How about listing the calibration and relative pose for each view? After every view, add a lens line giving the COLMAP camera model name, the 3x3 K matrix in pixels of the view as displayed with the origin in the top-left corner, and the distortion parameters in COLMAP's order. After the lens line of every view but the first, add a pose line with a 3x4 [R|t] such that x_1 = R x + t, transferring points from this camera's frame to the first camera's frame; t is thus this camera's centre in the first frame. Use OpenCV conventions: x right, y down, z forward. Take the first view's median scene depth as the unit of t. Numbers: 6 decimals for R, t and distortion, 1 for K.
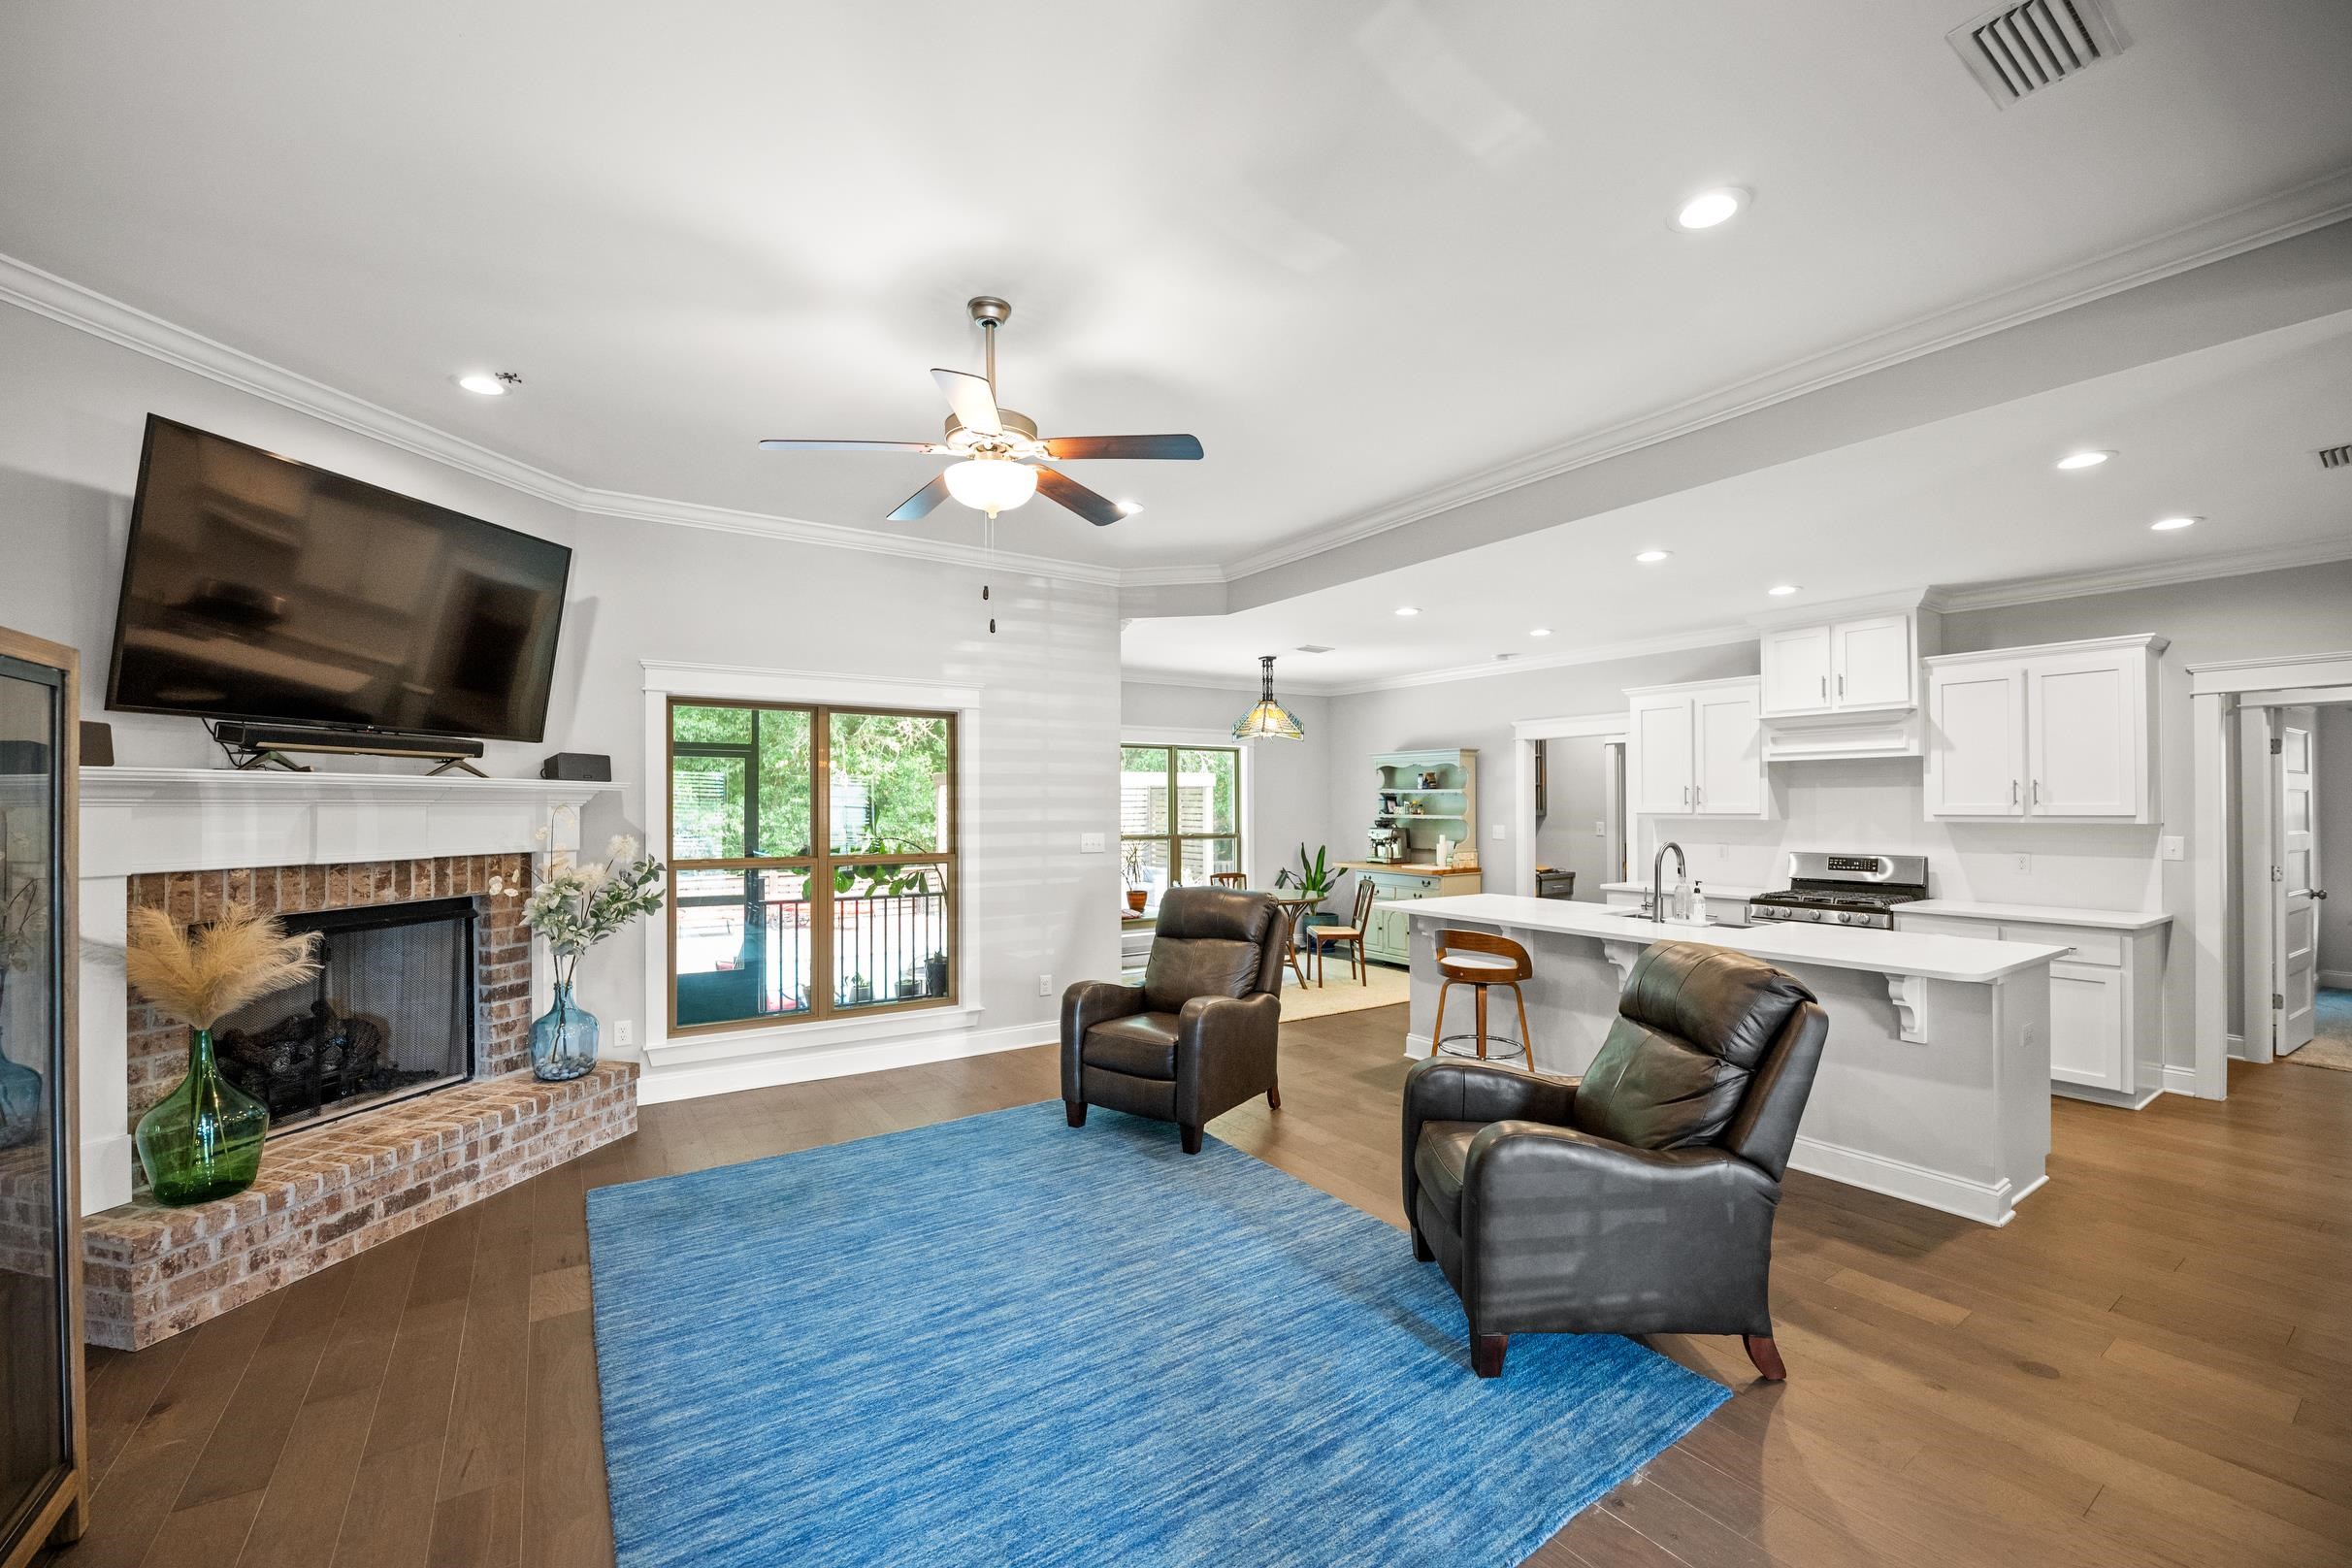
lens RADIAL K [[945.8, 0, 1180.3], [0, 945.8, 796.6], [0, 0, 1]] dist [-0.024117, 0.000846]
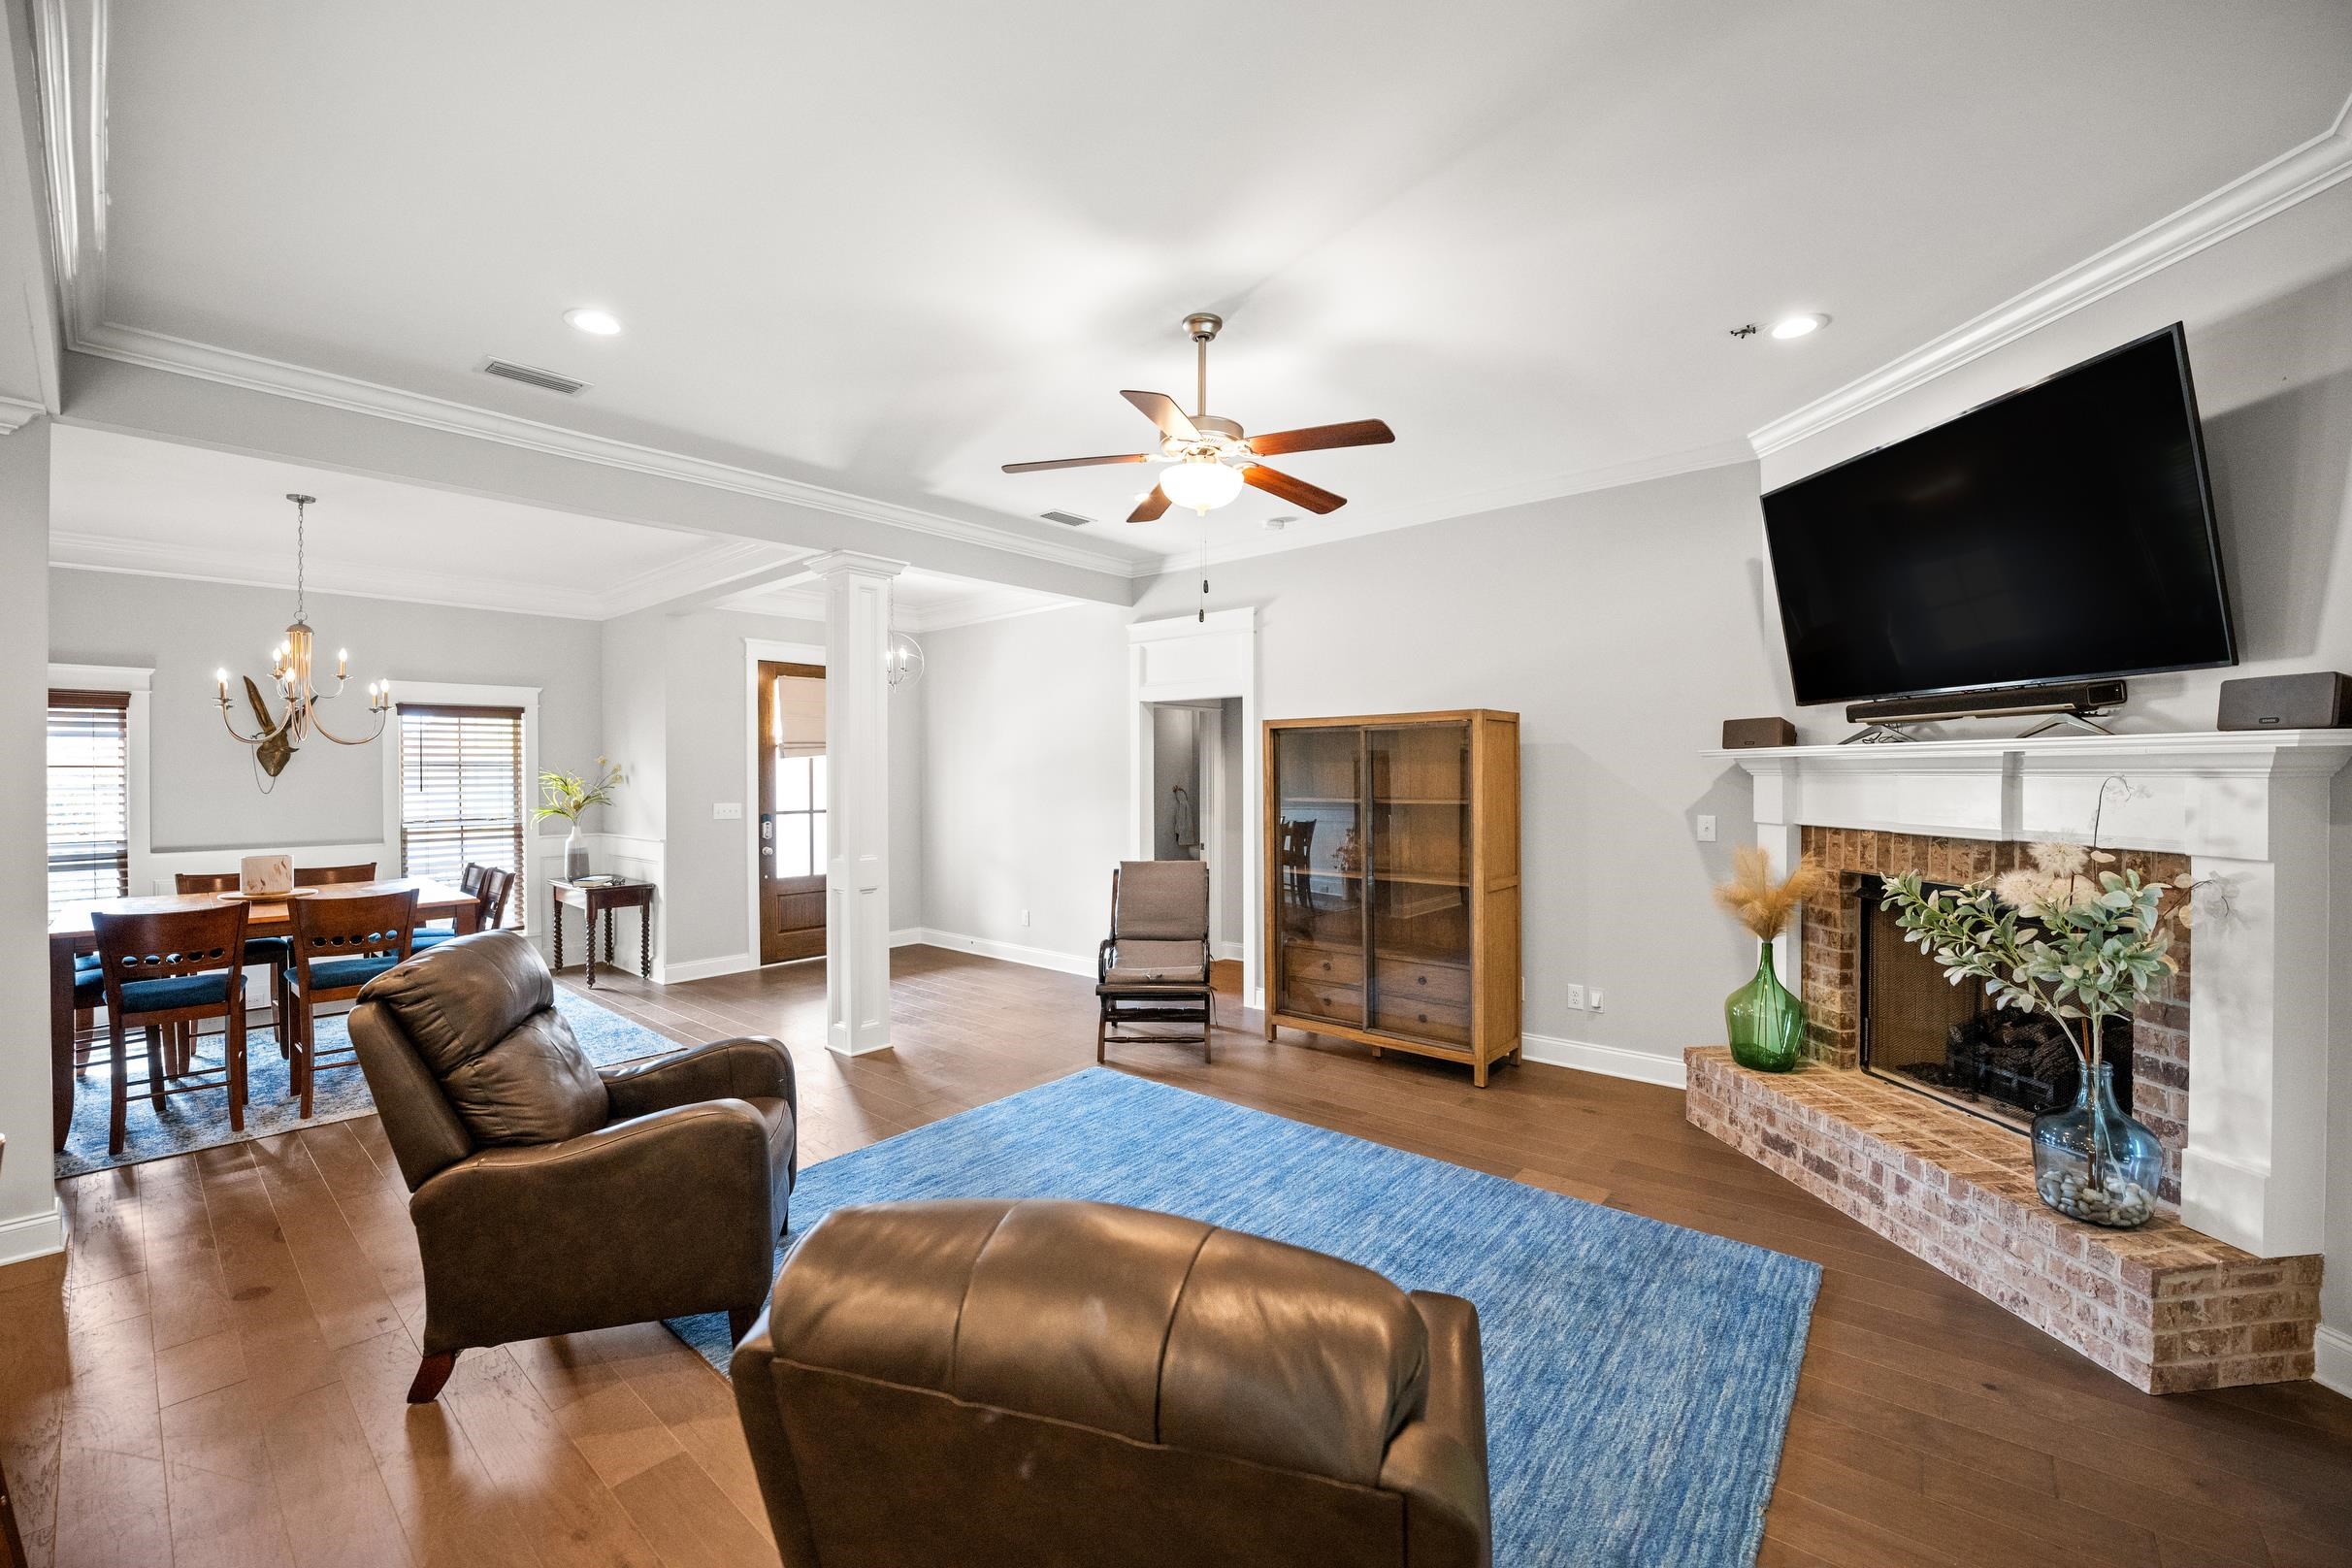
lens RADIAL K [[944.8, 0, 1176.6], [0, 944.8, 776.2], [0, 0, 1]] dist [-0.020328, 0.000537]
pose [[-0.962428, 0.008884, -0.271391, 0.087276], [0.010344, 0.999939, -0.003950, 0.005599], [0.271339, -0.006609, -0.962461, 1.410446]]
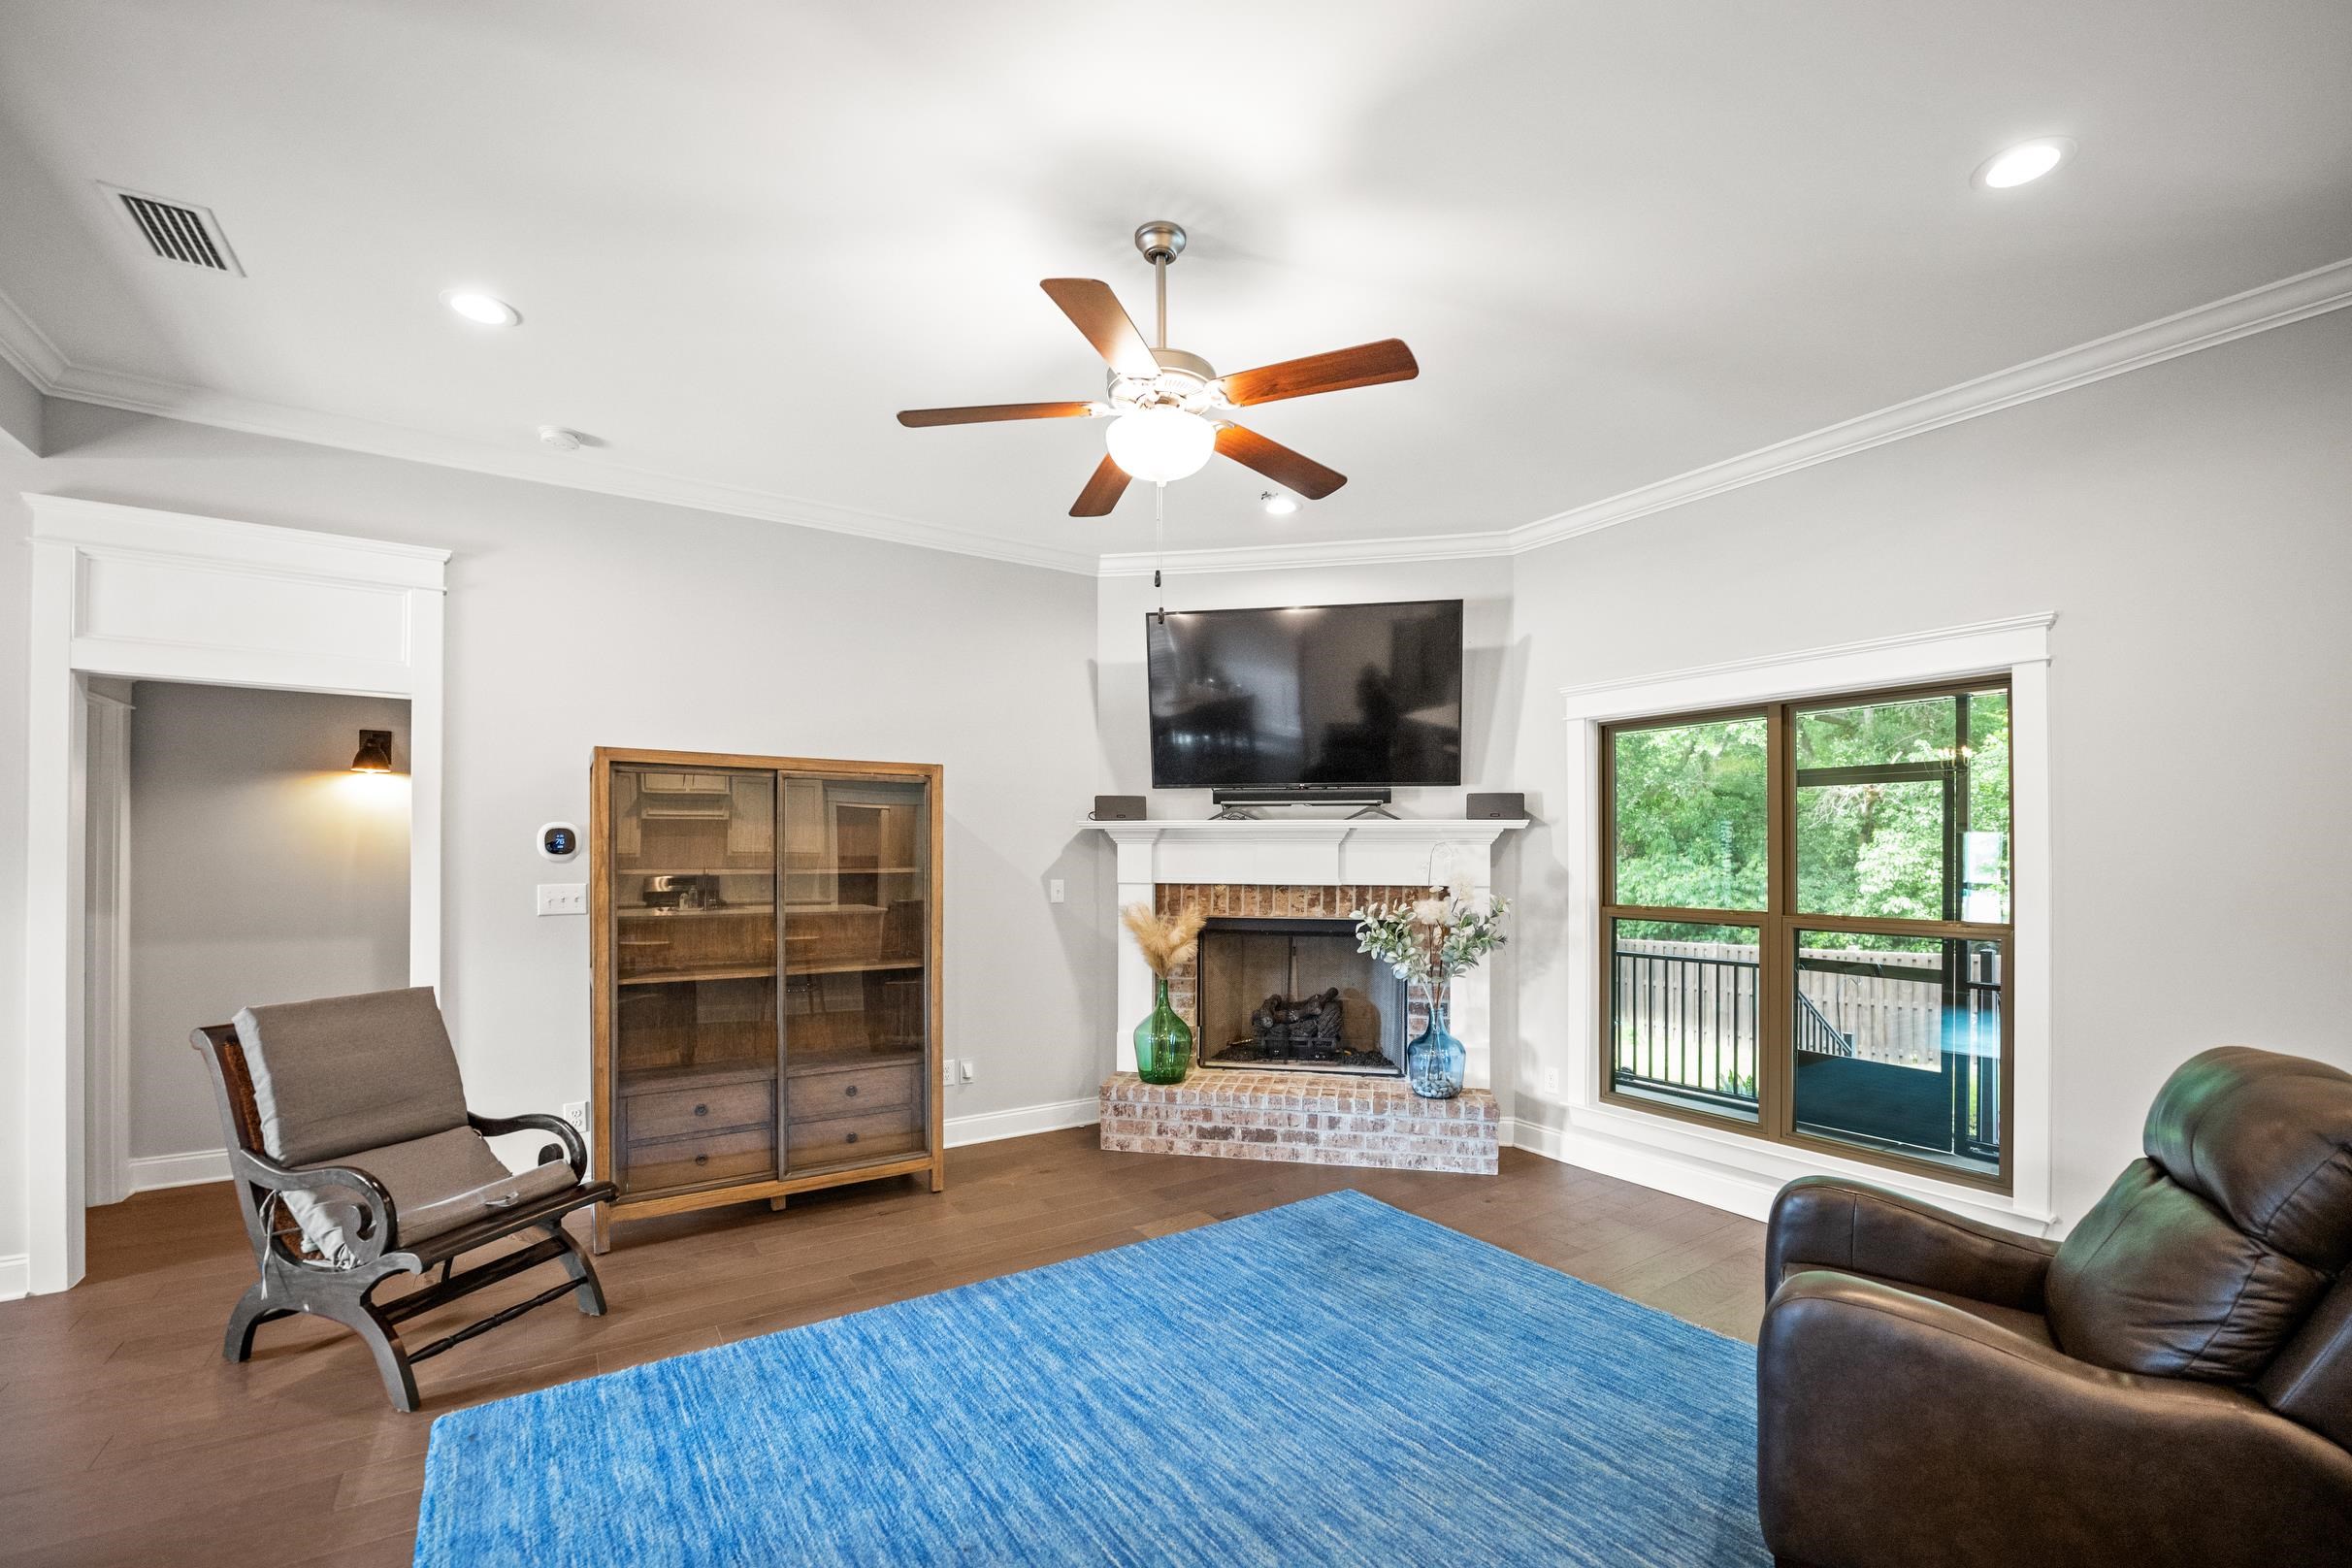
lens RADIAL K [[973.4, 0, 1181.3], [0, 973.4, 849.7], [0, 0, 1]] dist [-0.025247, 0.000815]
pose [[-0.001911, -0.003979, -0.999990, 0.452585], [0.005560, 0.999977, -0.003989, 0.020110], [0.999983, -0.005567, -0.001888, 0.703458]]
